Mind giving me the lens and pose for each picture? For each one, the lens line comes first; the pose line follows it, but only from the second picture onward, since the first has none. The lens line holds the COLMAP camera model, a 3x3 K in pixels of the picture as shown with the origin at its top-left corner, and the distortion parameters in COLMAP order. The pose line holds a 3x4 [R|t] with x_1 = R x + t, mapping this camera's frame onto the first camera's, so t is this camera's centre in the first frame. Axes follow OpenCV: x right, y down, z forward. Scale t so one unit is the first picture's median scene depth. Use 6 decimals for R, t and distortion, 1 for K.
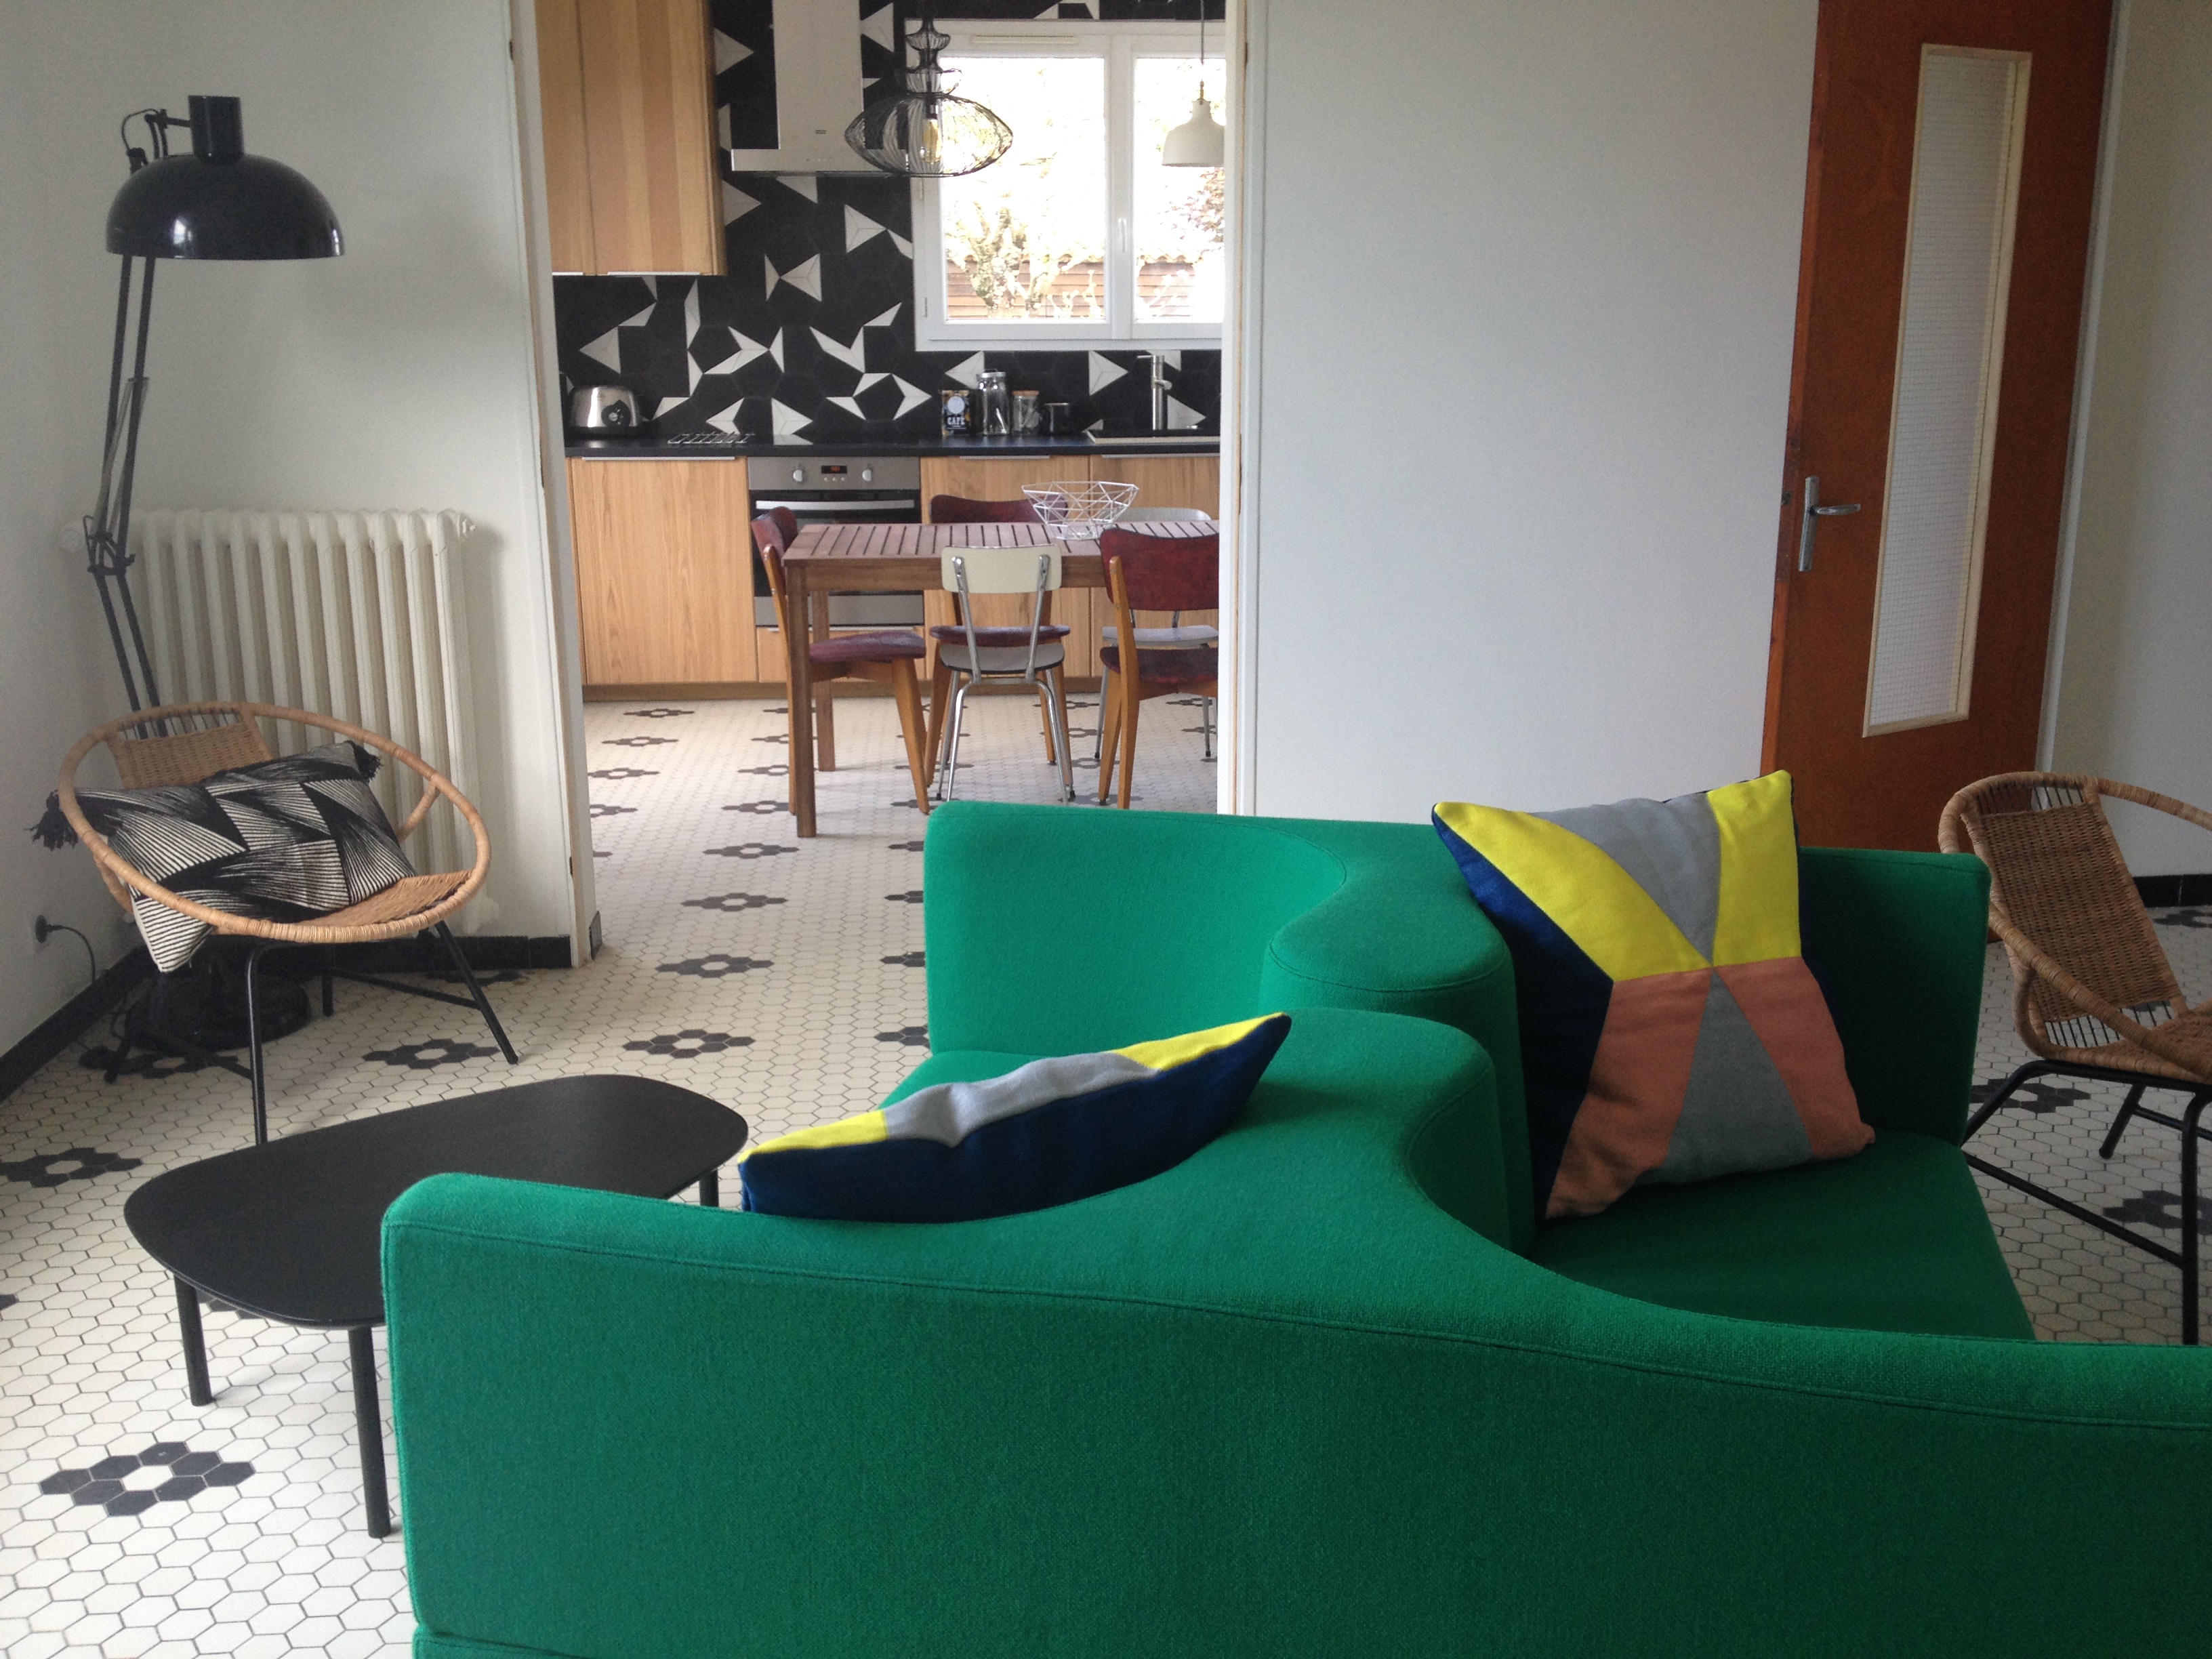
lens RADIAL K [[2075.0, 0, 1106.0], [0, 2075.0, 829.5], [0, 0, 1]] dist [0.119969, -0.275795]
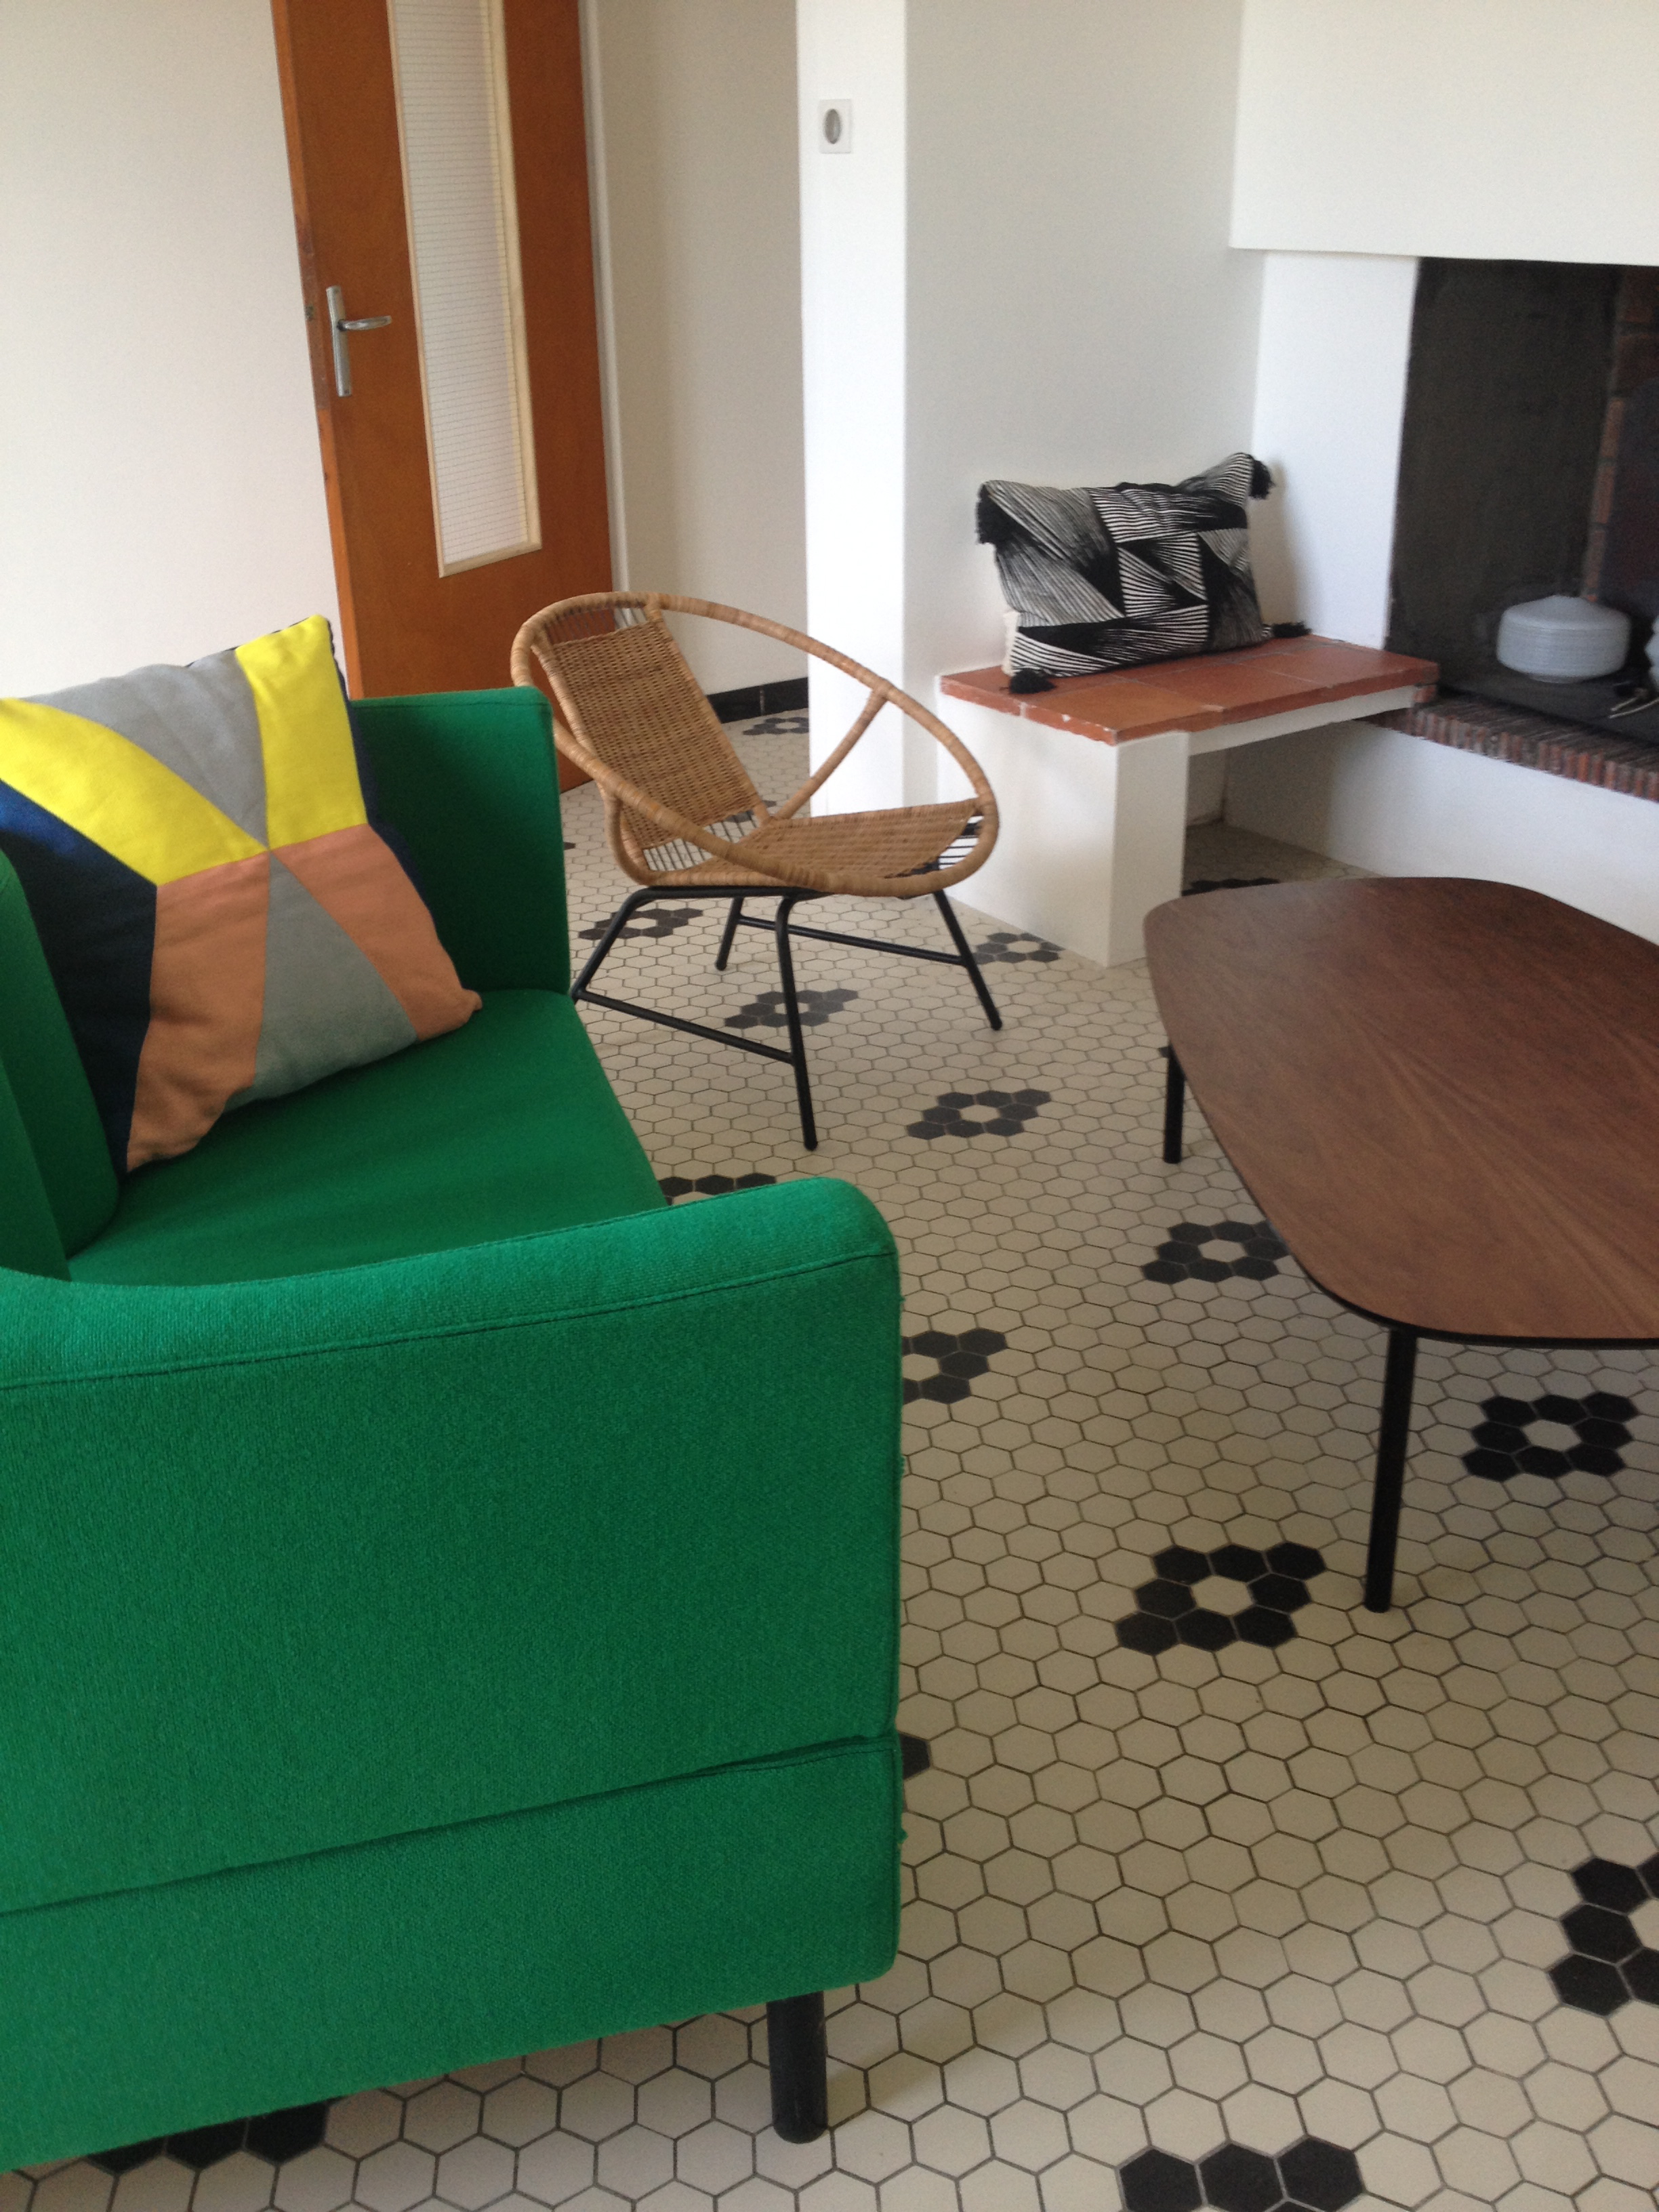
lens RADIAL K [[2075.0, 0, 829.5], [0, 2075.0, 1106.0], [0, 0, 1]] dist [0.119969, -0.275795]
pose [[0.872261, -0.212731, 0.440349, 0.067753], [0.126929, 0.968055, 0.216238, 0.007505], [-0.472282, -0.132723, 0.871398, 0.086508]]
